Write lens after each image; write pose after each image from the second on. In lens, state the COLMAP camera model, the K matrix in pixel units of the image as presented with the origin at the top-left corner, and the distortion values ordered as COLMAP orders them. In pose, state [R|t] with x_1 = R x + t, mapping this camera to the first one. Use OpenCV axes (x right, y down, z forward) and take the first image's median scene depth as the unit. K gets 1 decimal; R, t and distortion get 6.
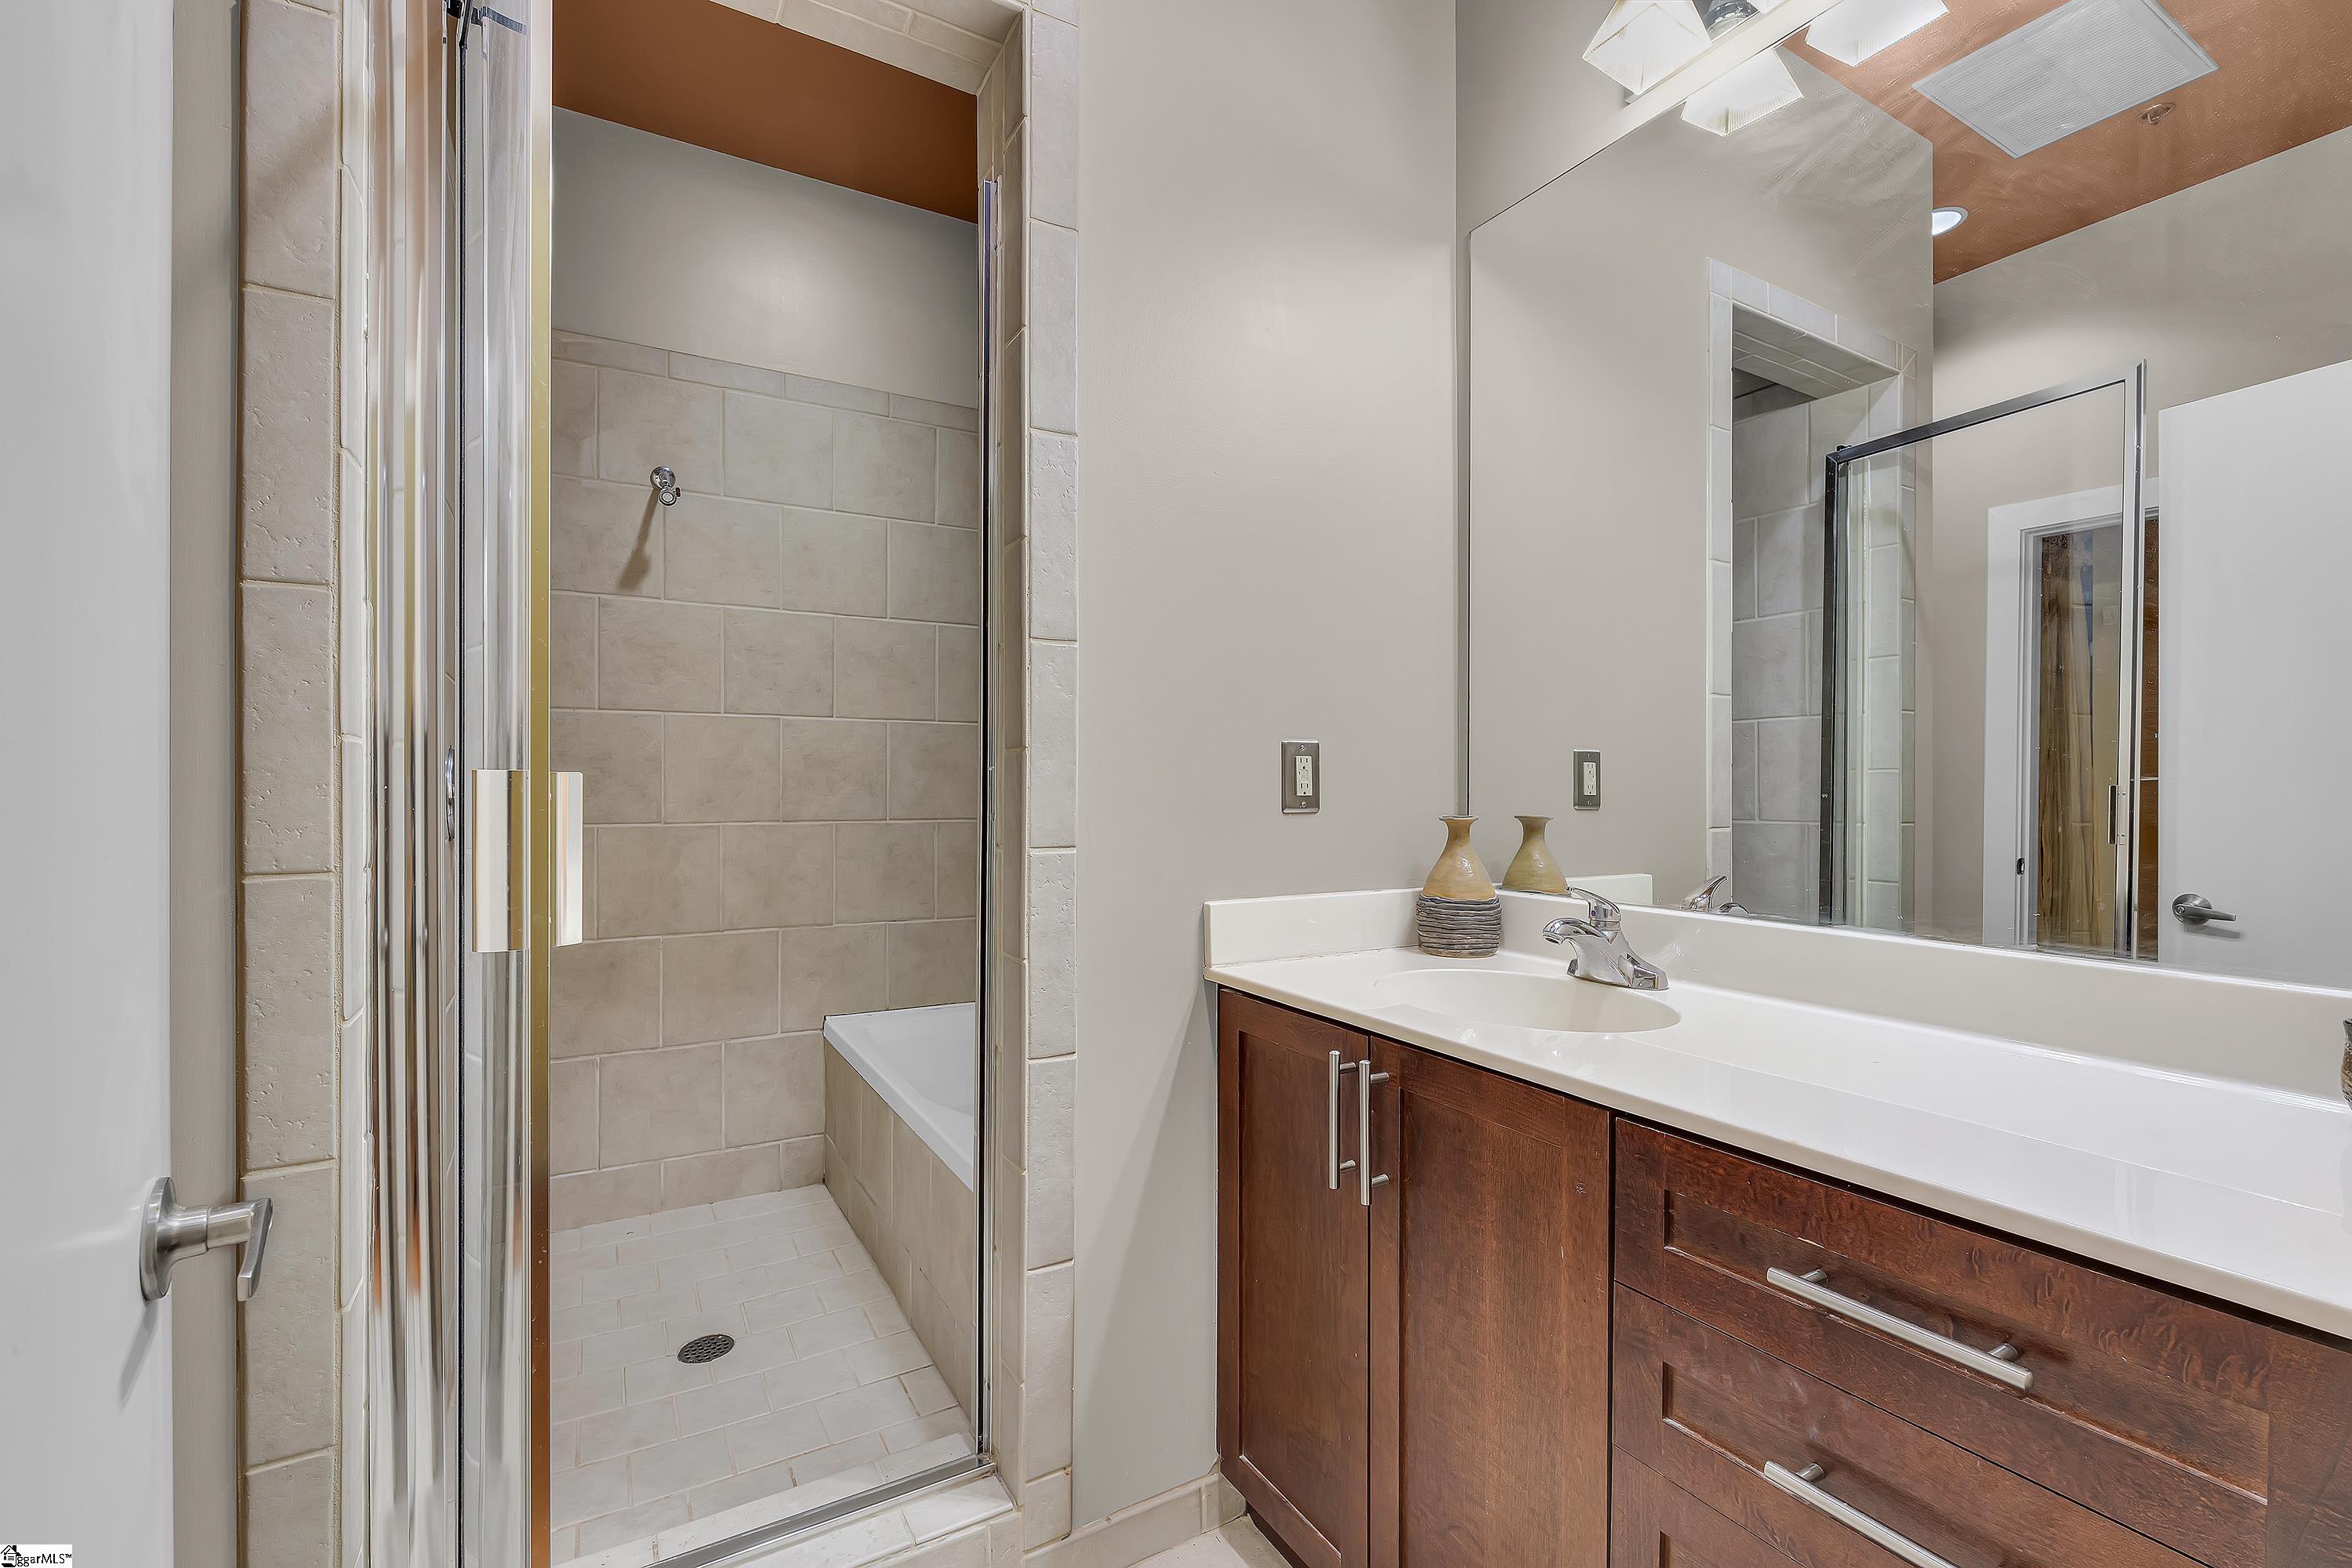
lens RADIAL K [[1021.2, 0, 1176.8], [0, 1021.2, 787.2], [0, 0, 1]] dist [-0.003136, 0.000380]
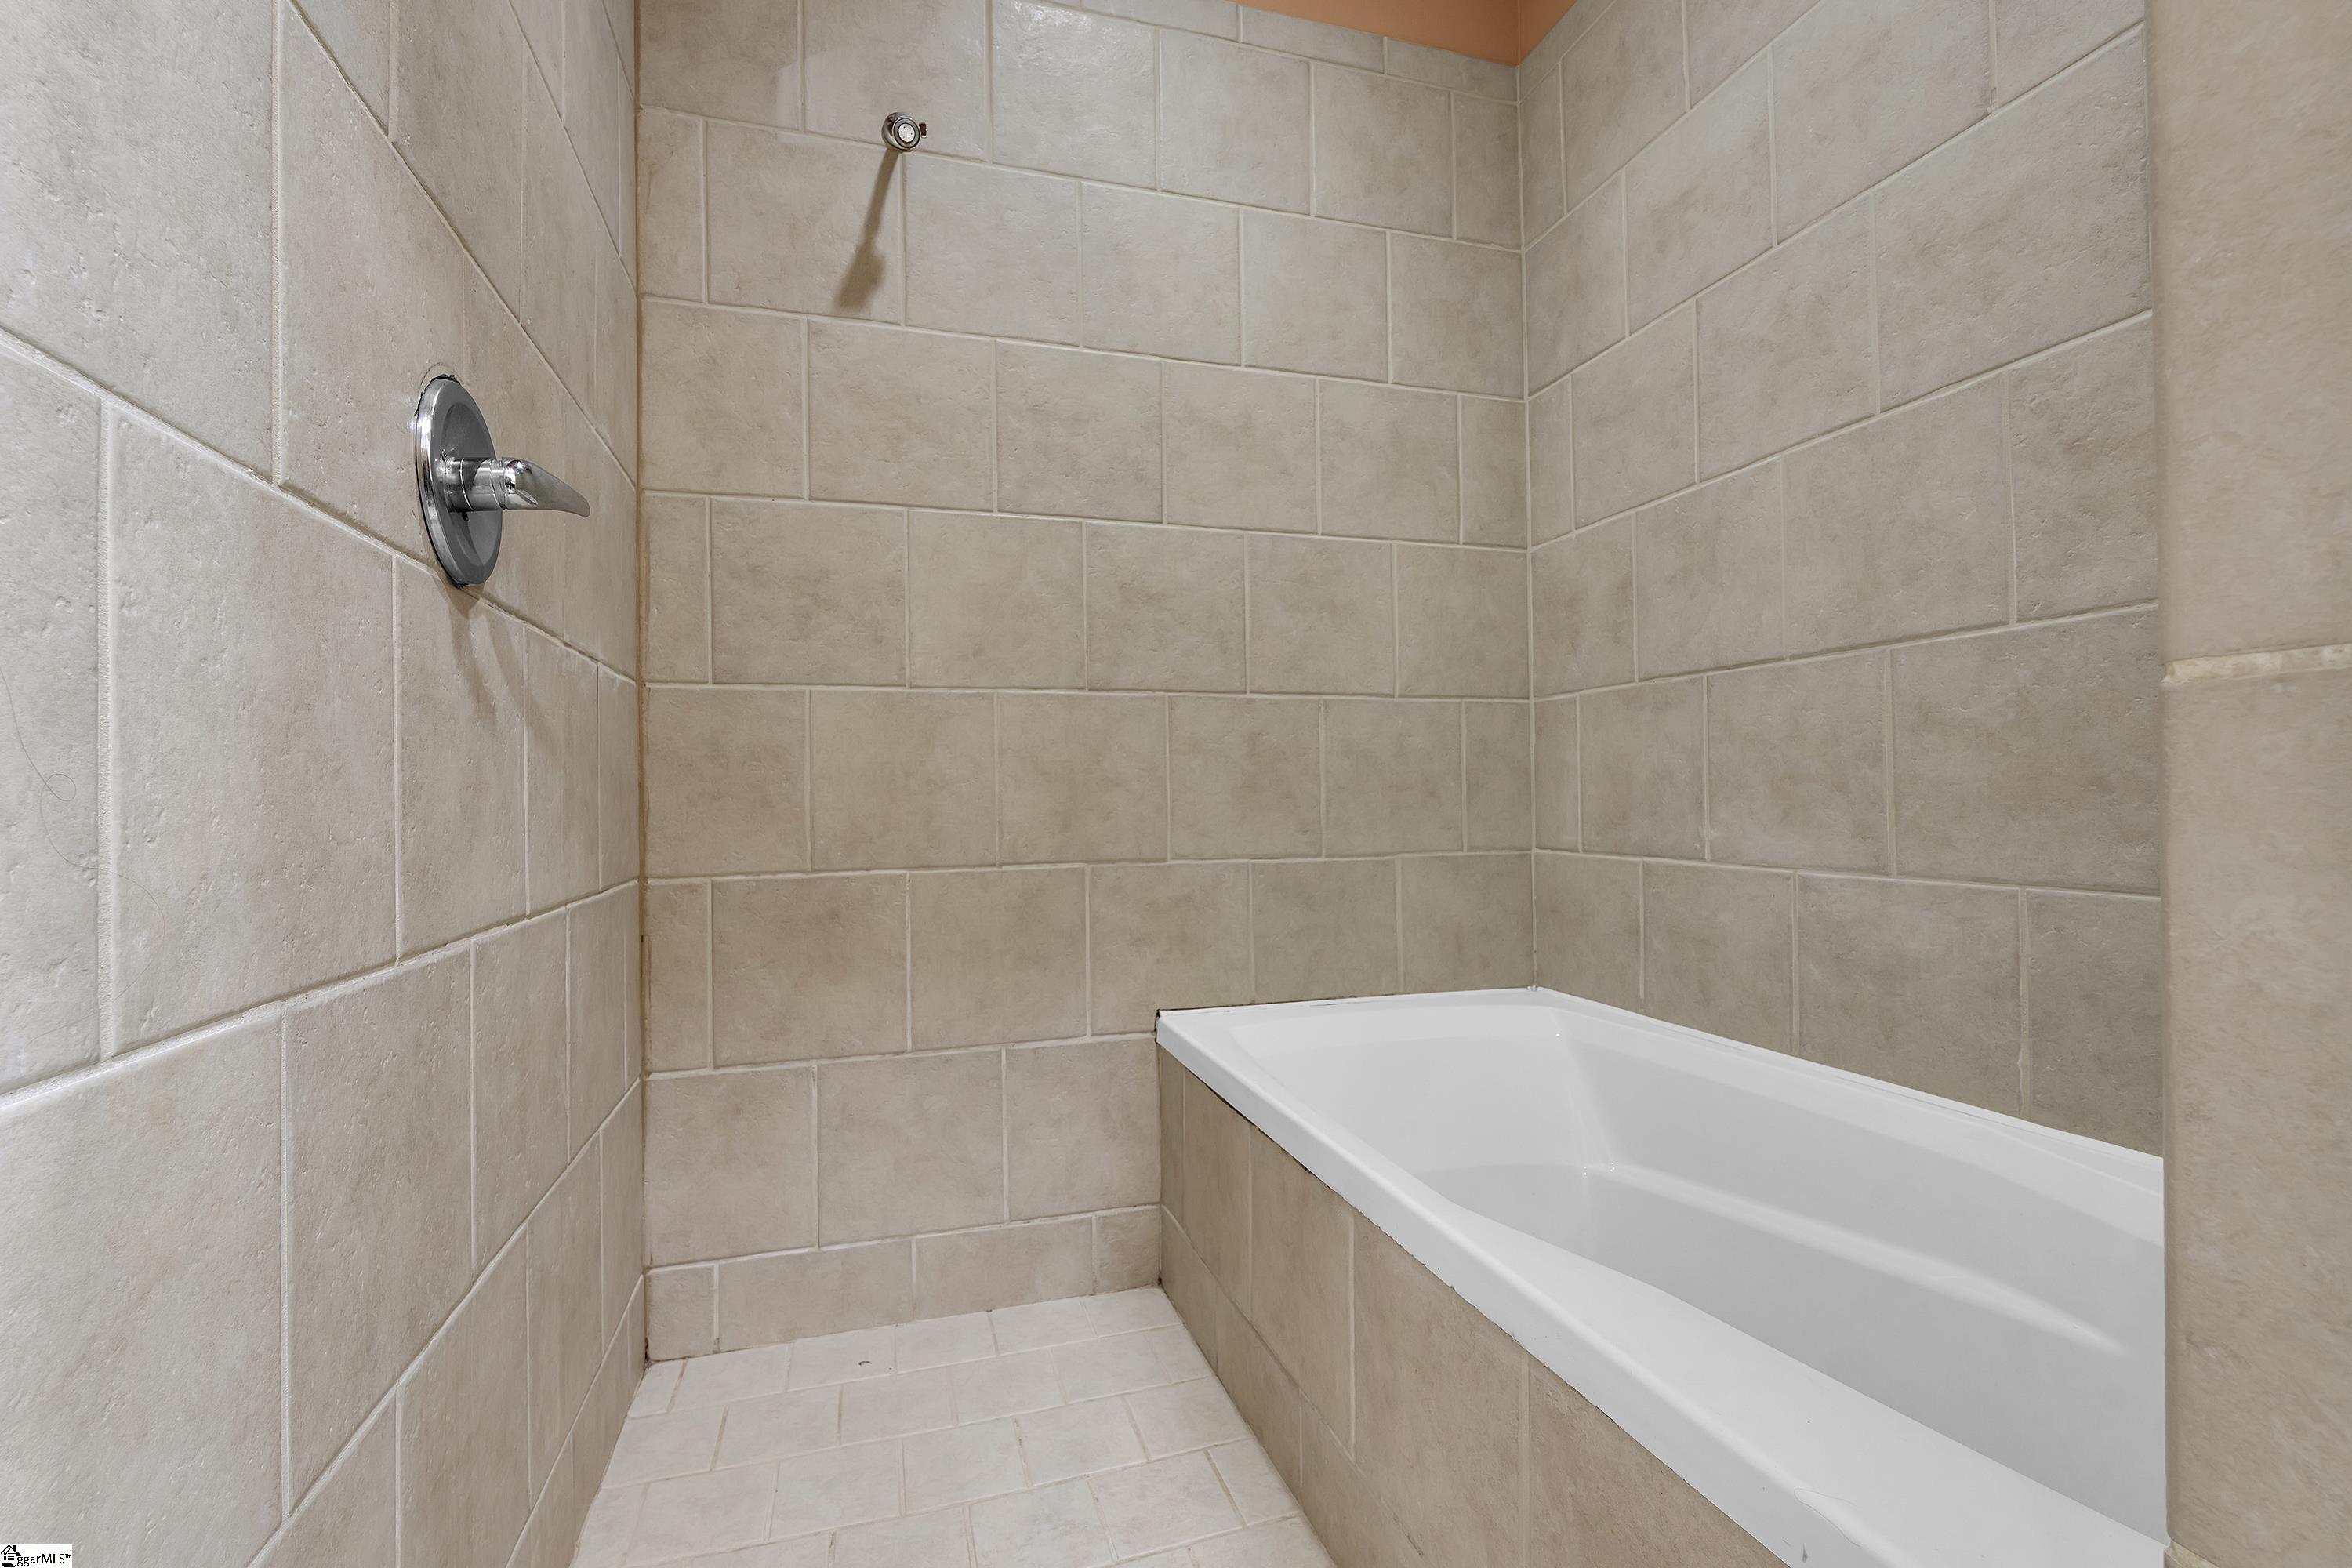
lens RADIAL K [[1021.2, 0, 1174.6], [0, 1021.2, 789.5], [0, 0, 1]] dist [-0.003136, 0.000380]
pose [[0.973367, -0.016099, -0.228686, -0.211703], [0.014809, 0.999863, -0.007358, 0.106238], [0.228774, 0.003776, 0.973472, 0.447184]]
